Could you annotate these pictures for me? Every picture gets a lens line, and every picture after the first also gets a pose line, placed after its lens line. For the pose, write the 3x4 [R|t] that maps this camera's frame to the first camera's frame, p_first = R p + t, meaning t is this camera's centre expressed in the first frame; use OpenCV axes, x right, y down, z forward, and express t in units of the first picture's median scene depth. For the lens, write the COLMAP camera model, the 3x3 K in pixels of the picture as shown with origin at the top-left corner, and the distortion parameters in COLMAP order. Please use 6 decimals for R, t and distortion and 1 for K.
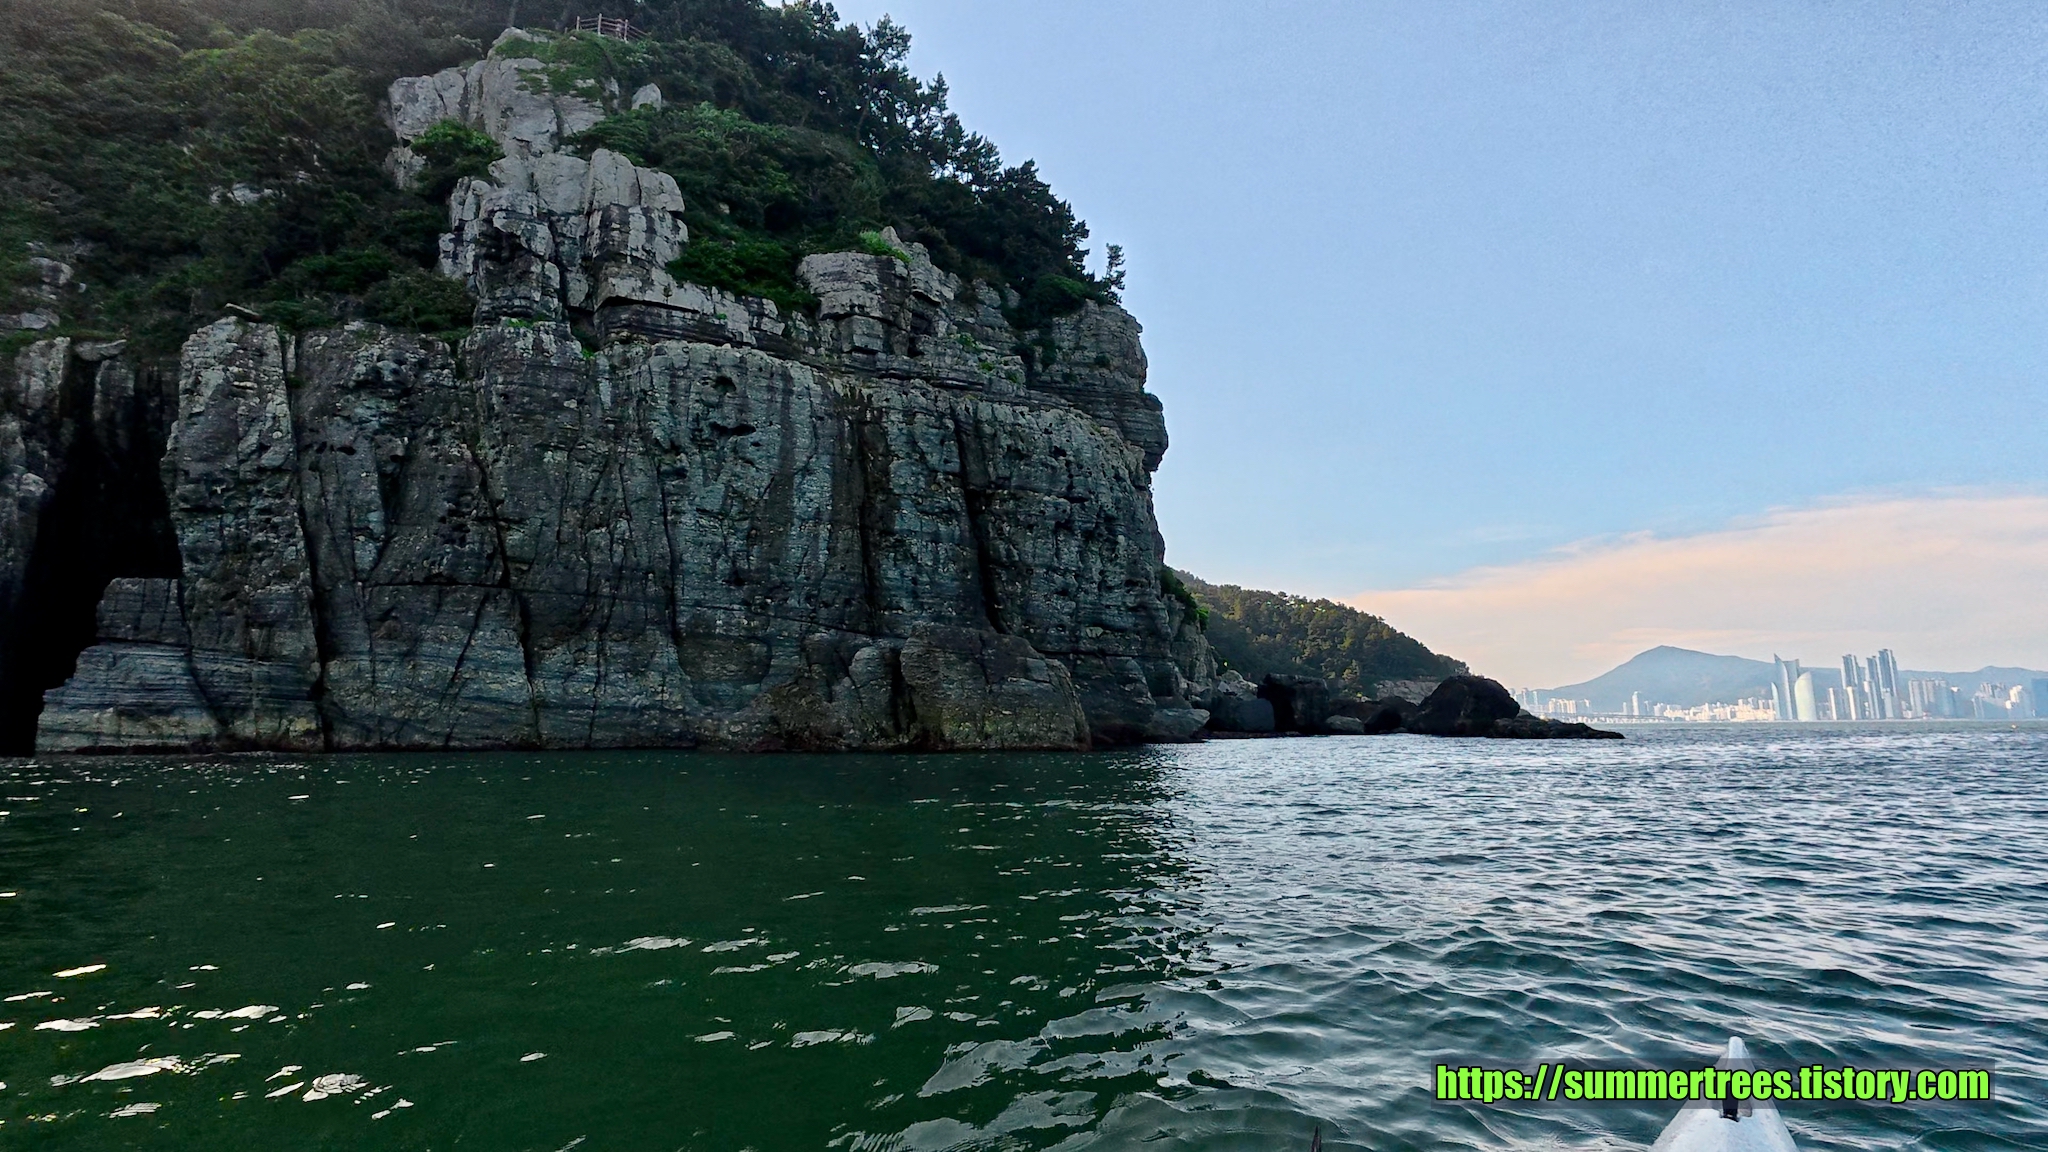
lens RADIAL K [[965.9, 0, 1024.9], [0, 965.9, 590.4], [0, 0, 1]] dist [0.007814, -0.002465]
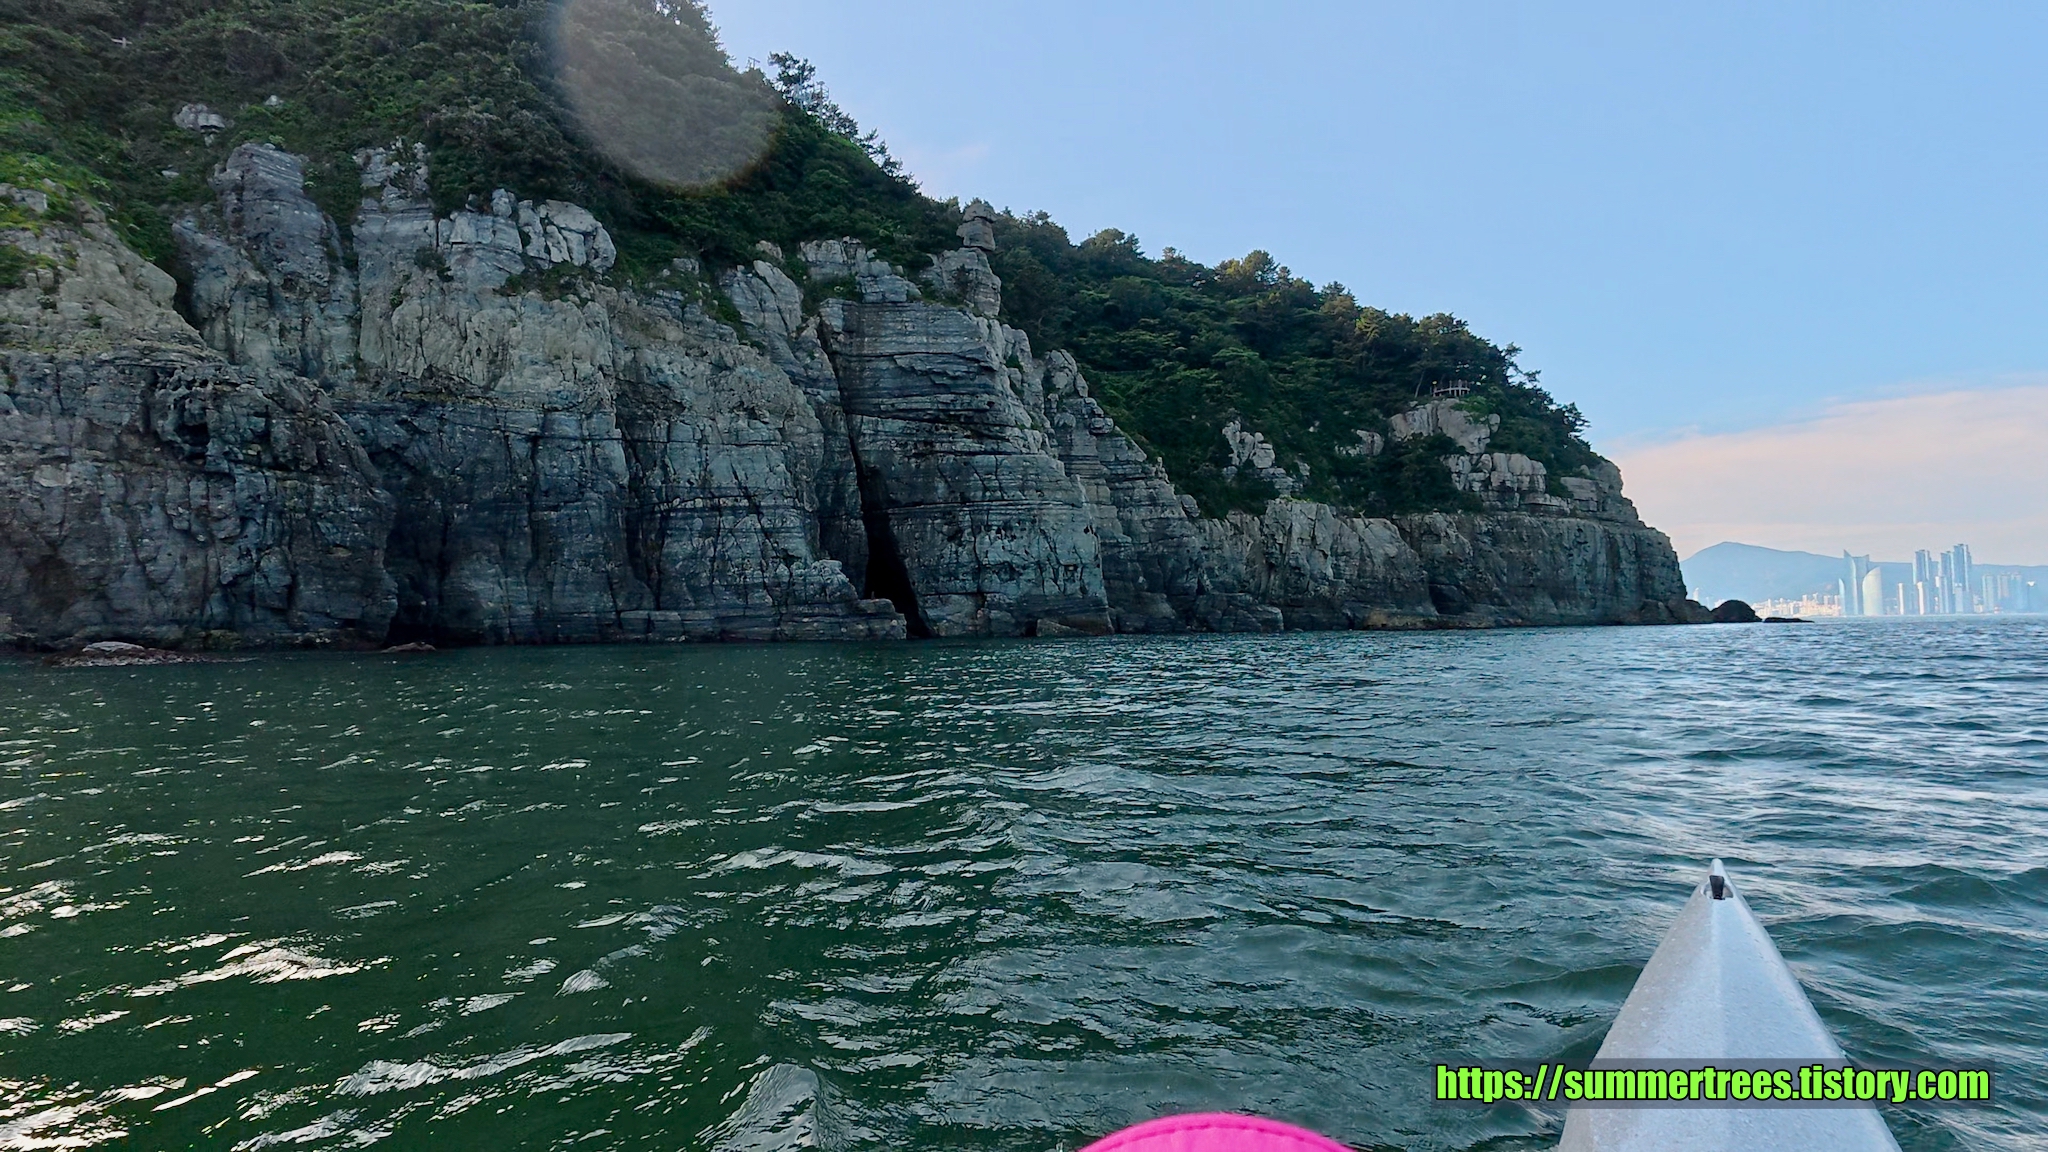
lens RADIAL K [[965.9, 0, 1017.1], [0, 965.9, 589.4], [0, 0, 1]] dist [0.007814, -0.002465]
pose [[0.998804, -0.008476, -0.048149, -2.267317], [0.013262, 0.994904, 0.099954, -0.381536], [0.047057, -0.100473, 0.993826, -2.810545]]
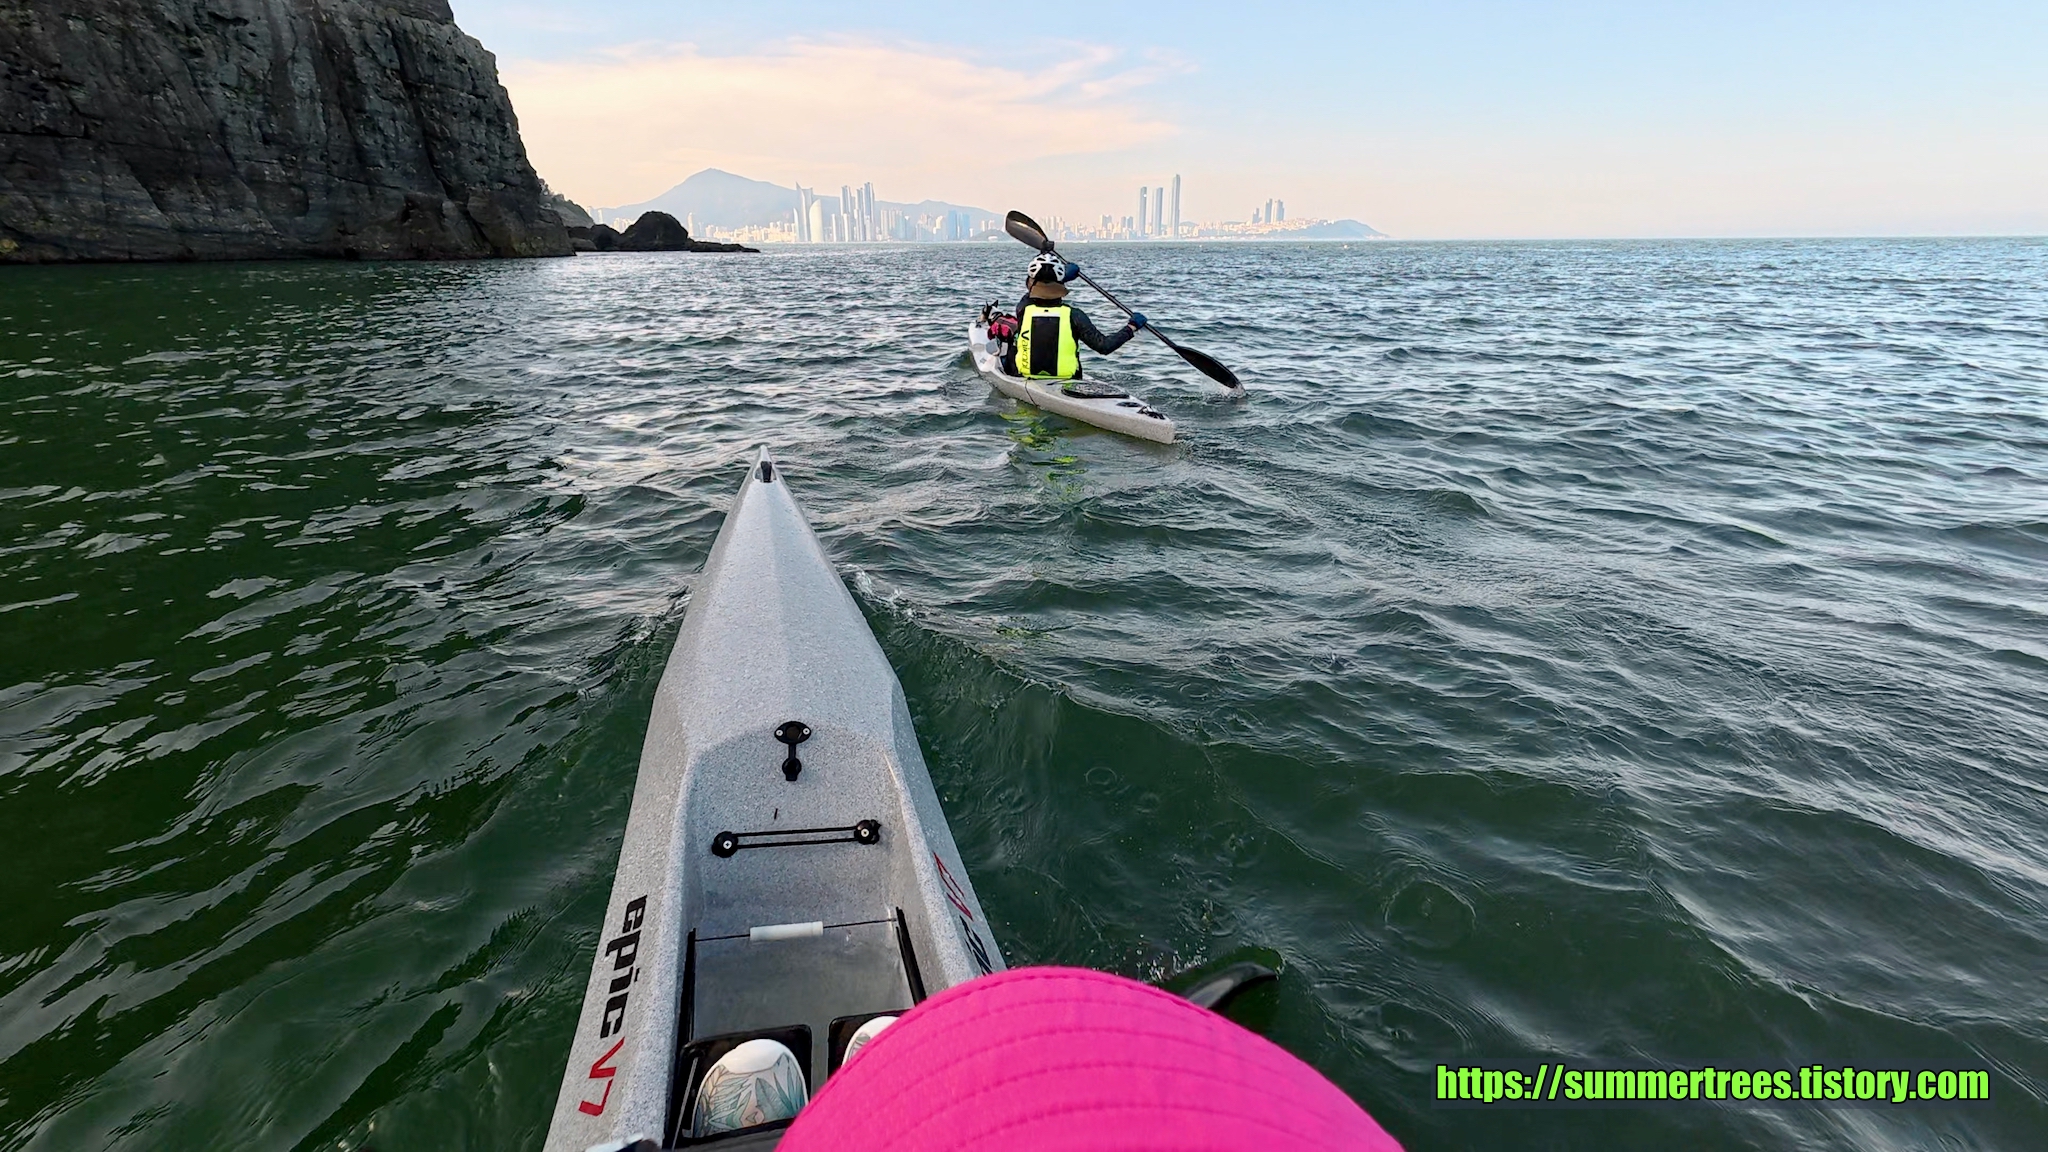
lens RADIAL K [[965.9, 0, 1028.9], [0, 965.9, 573.6], [0, 0, 1]] dist [0.007814, -0.002465]
pose [[0.637990, -0.249017, 0.728669, -0.756358], [-0.102969, 0.910183, 0.401203, -0.116817], [-0.763129, -0.330994, 0.555047, -0.869423]]
